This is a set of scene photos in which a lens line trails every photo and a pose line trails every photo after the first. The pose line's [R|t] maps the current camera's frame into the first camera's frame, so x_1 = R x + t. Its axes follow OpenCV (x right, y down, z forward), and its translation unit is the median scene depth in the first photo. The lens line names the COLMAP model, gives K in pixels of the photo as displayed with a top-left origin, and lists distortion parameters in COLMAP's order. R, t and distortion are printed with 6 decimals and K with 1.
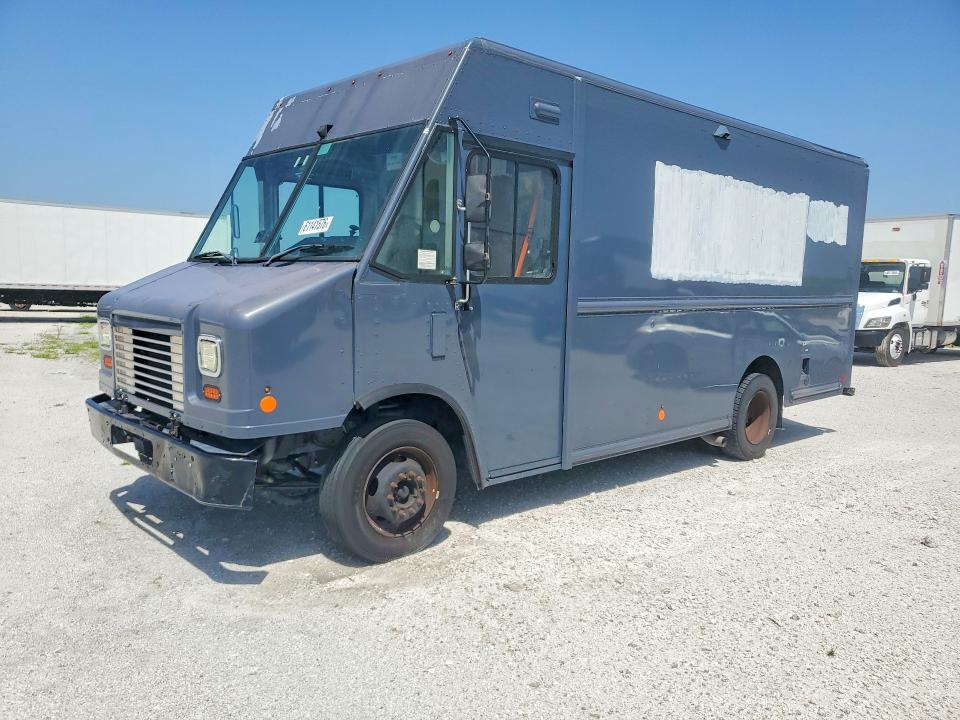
lens RADIAL K [[744.2, 0, 475.2], [0, 744.2, 369.8], [0, 0, 1]] dist [0.023606, 0.014322]
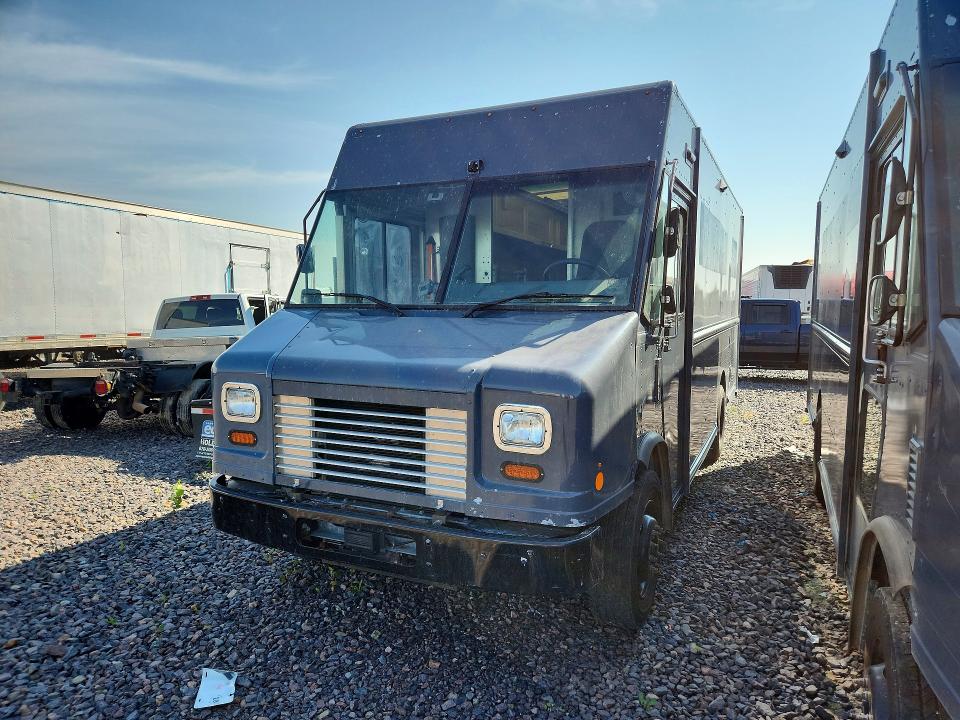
lens RADIAL K [[651.9, 0, 472.4], [0, 651.9, 371.7], [0, 0, 1]] dist [0.031332, 0.021355]
pose [[0.932463, -0.060961, 0.356084, -0.574010], [0.063754, 0.997958, 0.003898, -0.078952], [-0.355595, 0.019067, 0.934446, 0.282643]]
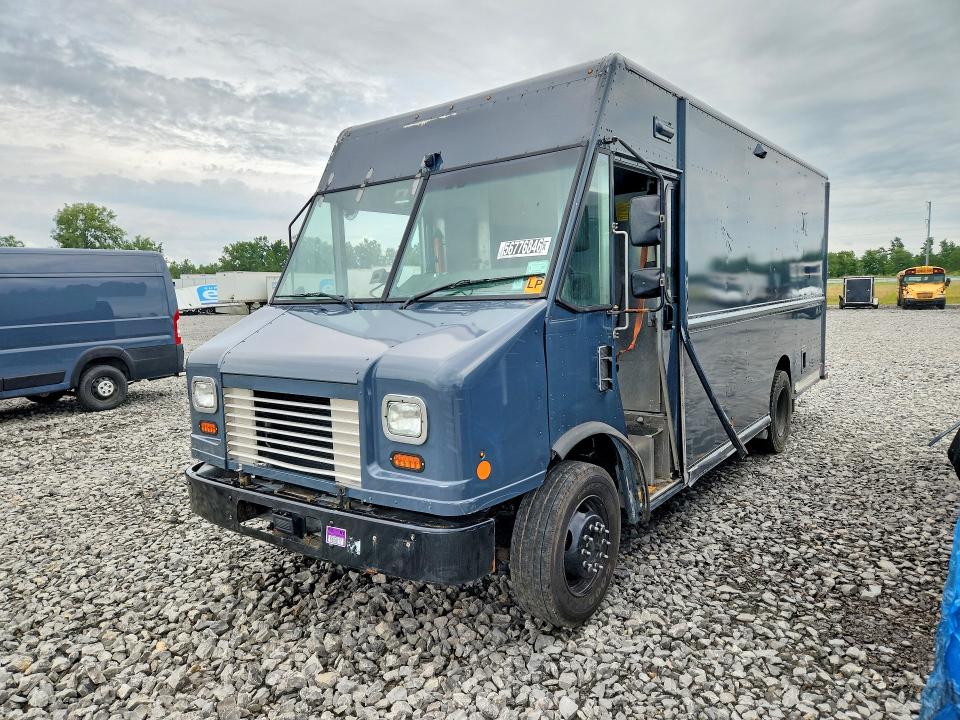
lens RADIAL K [[643.2, 0, 470.9], [0, 643.2, 354.2], [0, 0, 1]] dist [0.041712, -0.009839]
pose [[0.985462, -0.080869, 0.149418, -0.330910], [0.084689, 0.996219, -0.019371, -0.063090], [-0.147287, 0.031743, 0.988584, 0.218530]]
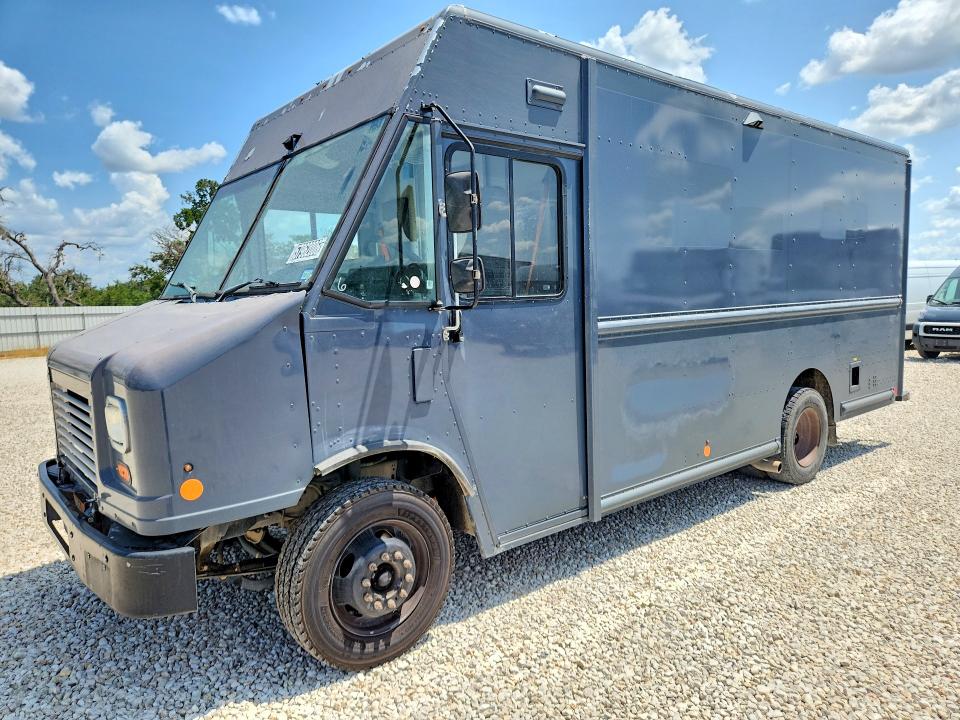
lens RADIAL K [[651.9, 0, 474.9], [0, 651.9, 362.6], [0, 0, 1]] dist [0.031332, 0.021355]
pose [[0.996891, -0.050554, -0.060431, 0.048957], [0.048821, 0.998362, -0.029819, -0.036358], [0.061840, 0.026776, 0.997727, 0.295897]]
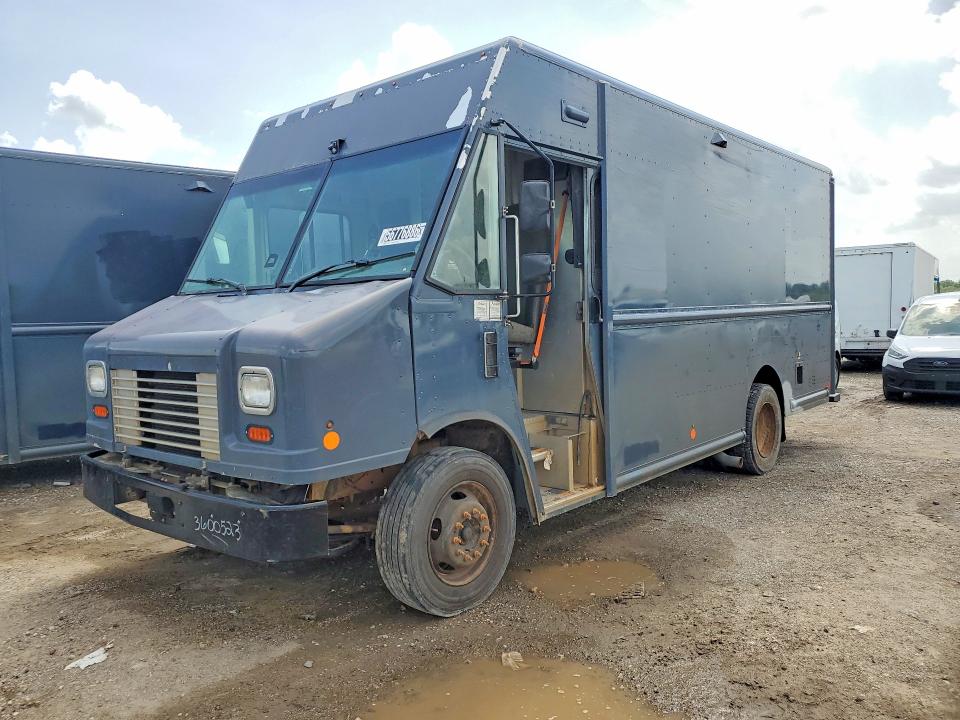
lens RADIAL K [[744.2, 0, 451.1], [0, 744.2, 356.4], [0, 0, 1]] dist [0.023606, 0.014322]
pose [[0.994615, -0.058204, 0.085750, -0.173513], [0.063906, 0.995815, -0.065329, 0.010385], [-0.081589, 0.070457, 0.994173, 0.100901]]
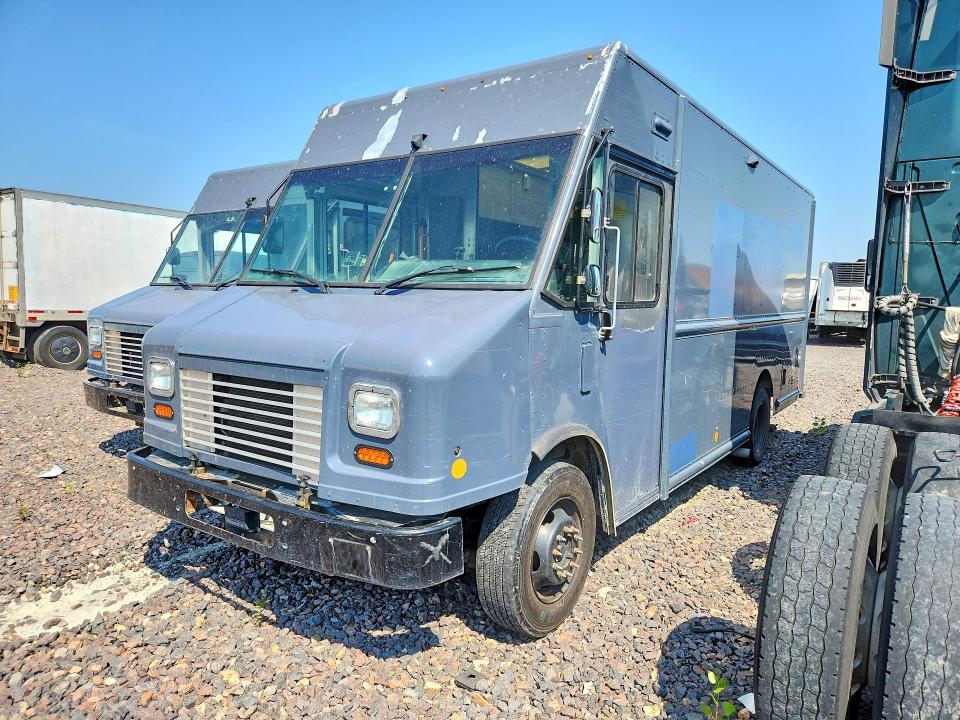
lens RADIAL K [[643.2, 0, 487.8], [0, 643.2, 366.2], [0, 0, 1]] dist [0.041712, -0.009839]
pose [[0.978441, -0.031593, 0.204095, -0.322158], [0.032759, 0.999461, -0.002338, -0.052187], [-0.203911, 0.008973, 0.978948, 0.259972]]
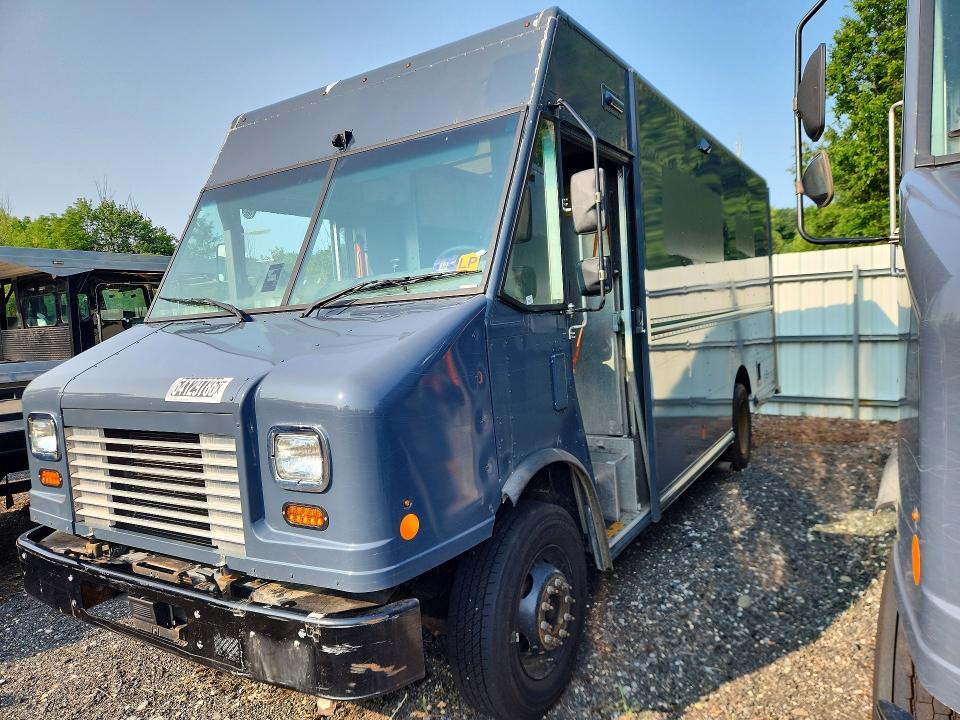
lens RADIAL K [[651.9, 0, 466.9], [0, 651.9, 354.3], [0, 0, 1]] dist [0.031332, 0.021355]
pose [[0.965345, -0.107728, 0.237707, -0.292930], [0.124050, 0.990763, -0.054767, -0.050109], [-0.229611, 0.082356, 0.969792, 0.368231]]
